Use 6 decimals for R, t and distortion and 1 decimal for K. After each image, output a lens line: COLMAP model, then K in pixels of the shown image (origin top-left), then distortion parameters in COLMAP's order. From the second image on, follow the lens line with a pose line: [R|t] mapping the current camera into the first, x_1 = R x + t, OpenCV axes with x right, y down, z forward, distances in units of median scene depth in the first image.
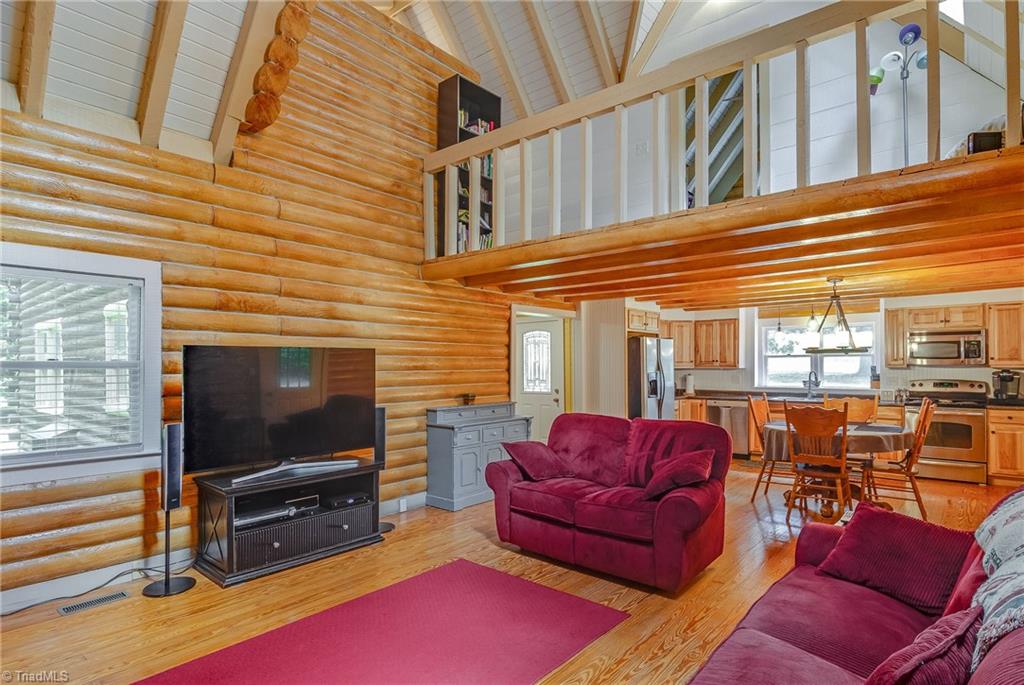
lens RADIAL K [[544.8, 0, 509.7], [0, 544.8, 361.3], [0, 0, 1]] dist [0.000727, -0.000292]
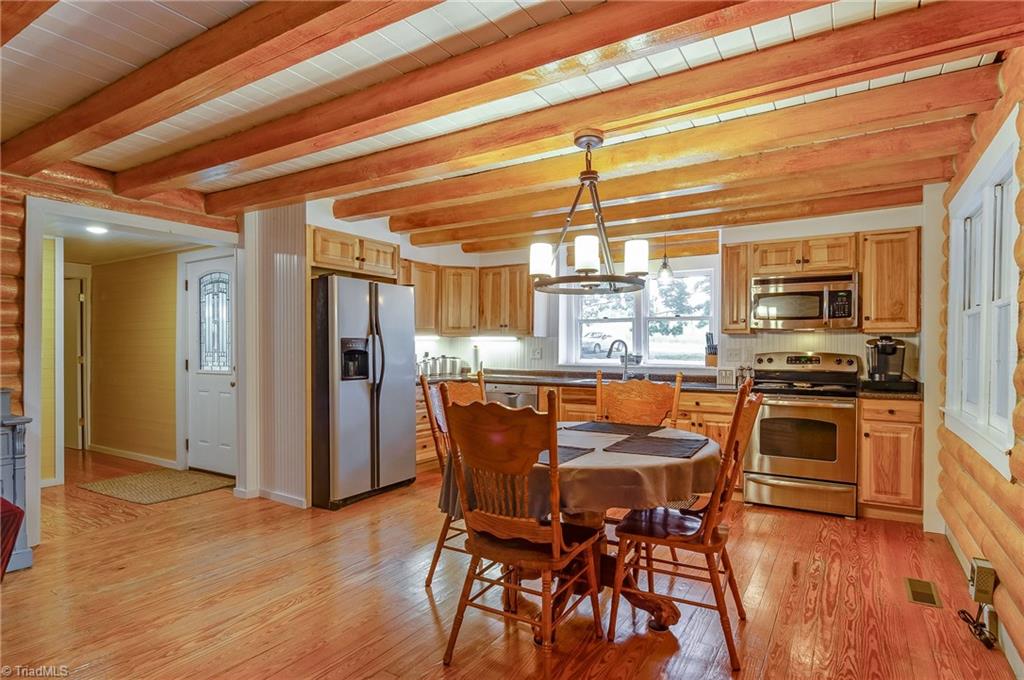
lens RADIAL K [[549.7, 0, 509.9], [0, 549.7, 350.3], [0, 0, 1]] dist [0.002199, -0.001185]
pose [[0.987978, 0.006863, 0.154440, 0.355873], [-0.008826, 0.999889, 0.012026, 0.026979], [-0.154341, -0.013244, 0.987929, 0.408456]]
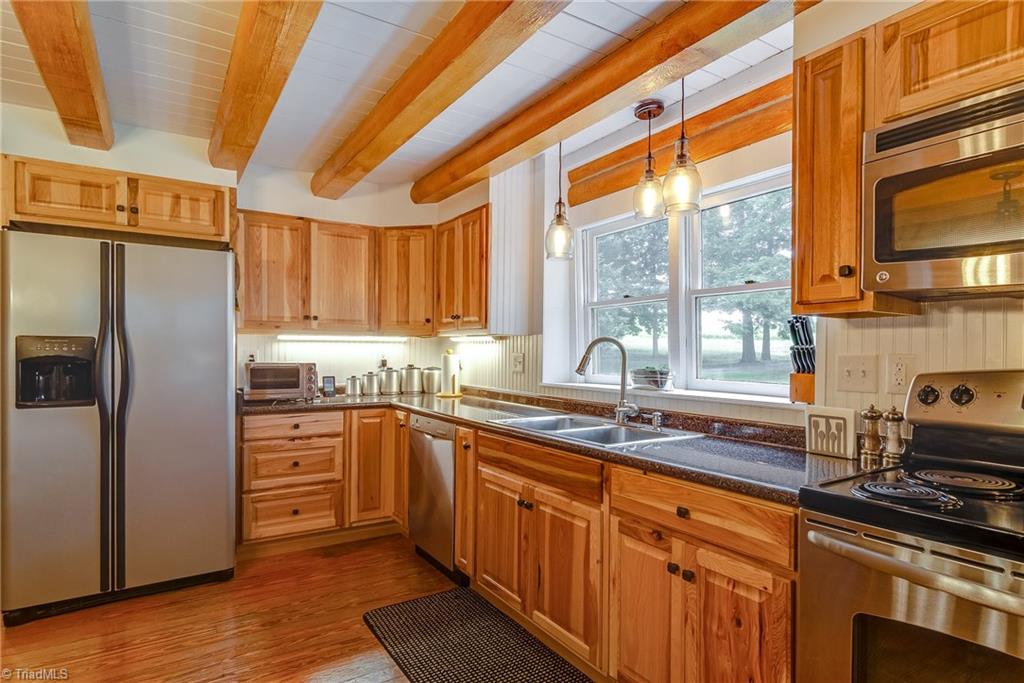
lens RADIAL K [[547.6, 0, 519.0], [0, 547.6, 354.3], [0, 0, 1]] dist [0.000649, -0.000035]
pose [[0.960639, 0.010859, -0.277588, 0.682760], [-0.007762, 0.999895, 0.012252, 0.027581], [0.277692, -0.009615, 0.960622, 0.790257]]
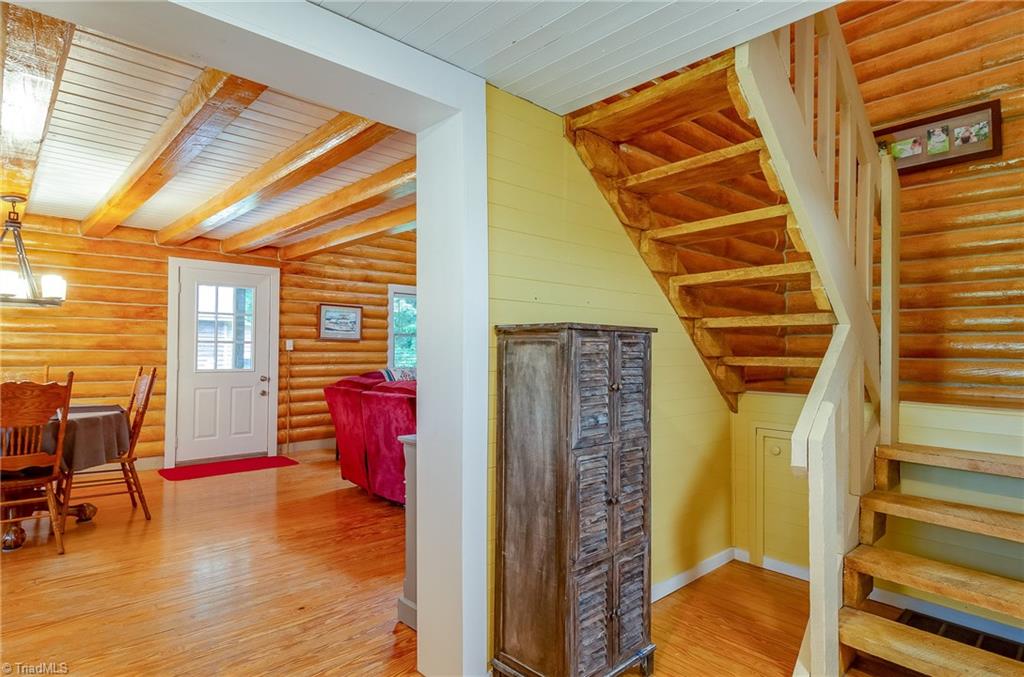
lens RADIAL K [[545.1, 0, 512.0], [0, 545.1, 338.5], [0, 0, 1]] dist [0.006237, -0.001300]
pose [[-0.995758, 0.000850, 0.092012, -0.069336], [-0.001816, 0.999581, -0.028890, 0.035340], [-0.091998, -0.028934, -0.995339, 1.271663]]
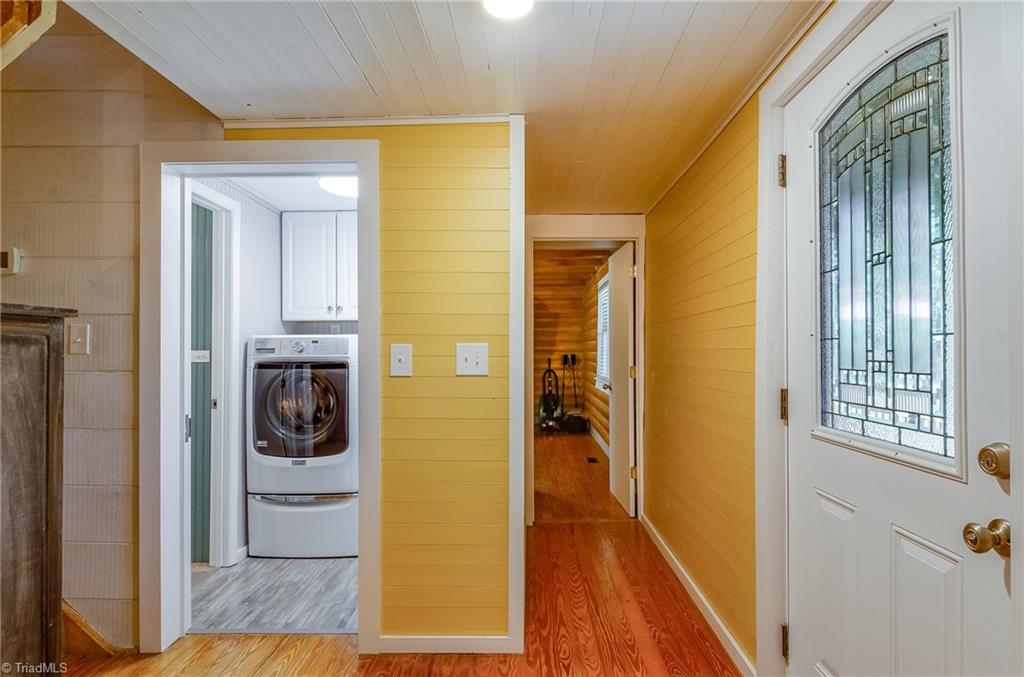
lens RADIAL K [[549.7, 0, 509.9], [0, 549.7, 348.8], [0, 0, 1]] dist [0.002199, -0.001185]
pose [[0.629886, 0.001443, -0.776687, 0.133777], [0.006218, 0.999957, 0.006901, 0.031673], [0.776663, -0.009176, 0.629849, 1.013684]]
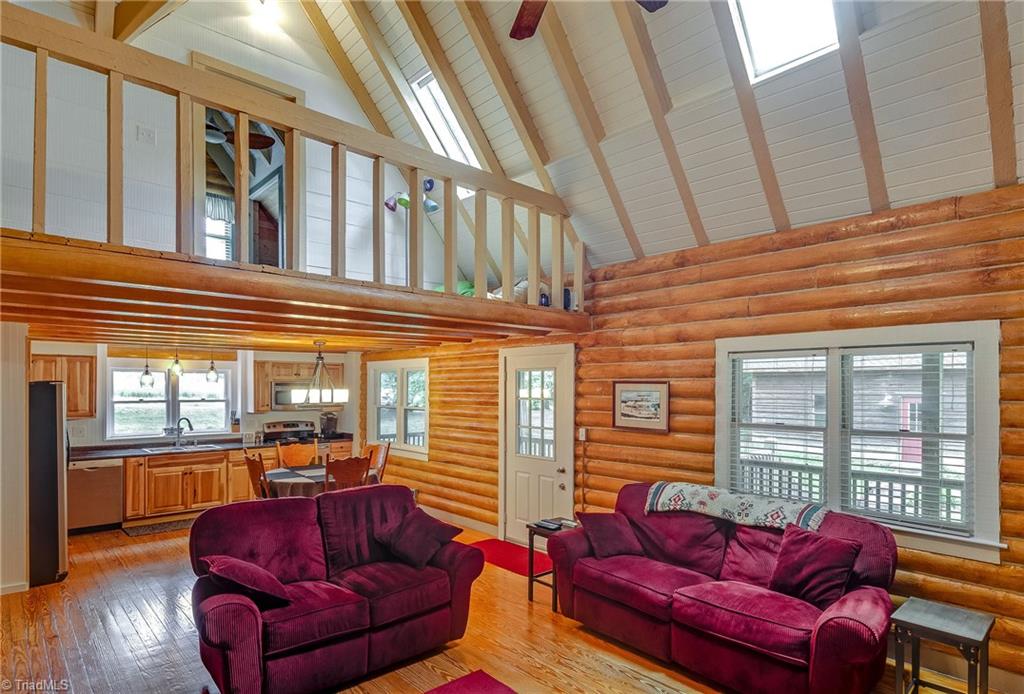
lens RADIAL K [[554.7, 0, 511.7], [0, 554.7, 387.8], [0, 0, 1]] dist [-0.000199, -0.000970]
pose [[0.111228, 0.004780, 0.993783, -0.401489], [-0.009280, 0.999950, -0.003771, -0.042873], [-0.993752, -0.008803, 0.111266, 0.375007]]
